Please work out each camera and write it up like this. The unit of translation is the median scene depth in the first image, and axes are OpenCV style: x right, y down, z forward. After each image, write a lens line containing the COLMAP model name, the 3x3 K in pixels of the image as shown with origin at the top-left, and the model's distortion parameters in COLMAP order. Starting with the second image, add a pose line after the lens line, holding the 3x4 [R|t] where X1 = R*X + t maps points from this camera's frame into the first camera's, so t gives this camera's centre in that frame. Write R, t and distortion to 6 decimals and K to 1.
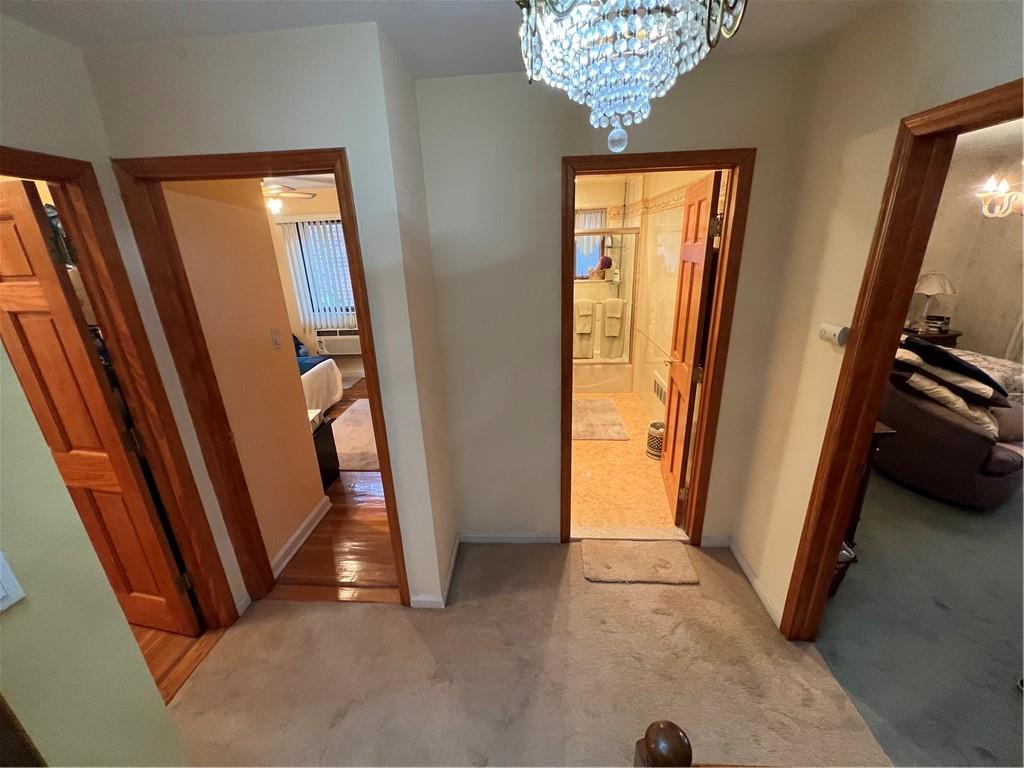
lens RADIAL K [[410.0, 0, 511.5], [0, 410.0, 382.6], [0, 0, 1]] dist [-0.000567, -0.000057]
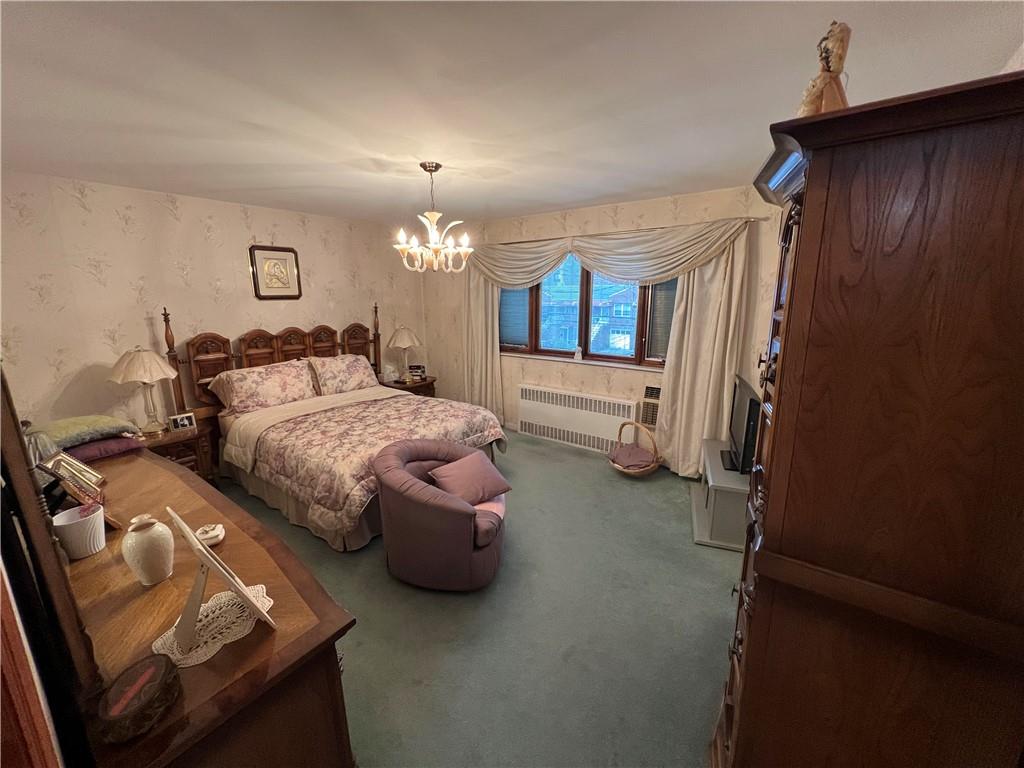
lens RADIAL K [[410.0, 0, 511.5], [0, 410.0, 382.6], [0, 0, 1]] dist [-0.000567, -0.000057]
pose [[0.548053, -0.149387, 0.822995, 0.297447], [0.256811, 0.966452, 0.004410, -0.062549], [-0.796044, 0.208937, 0.568031, 0.207841]]
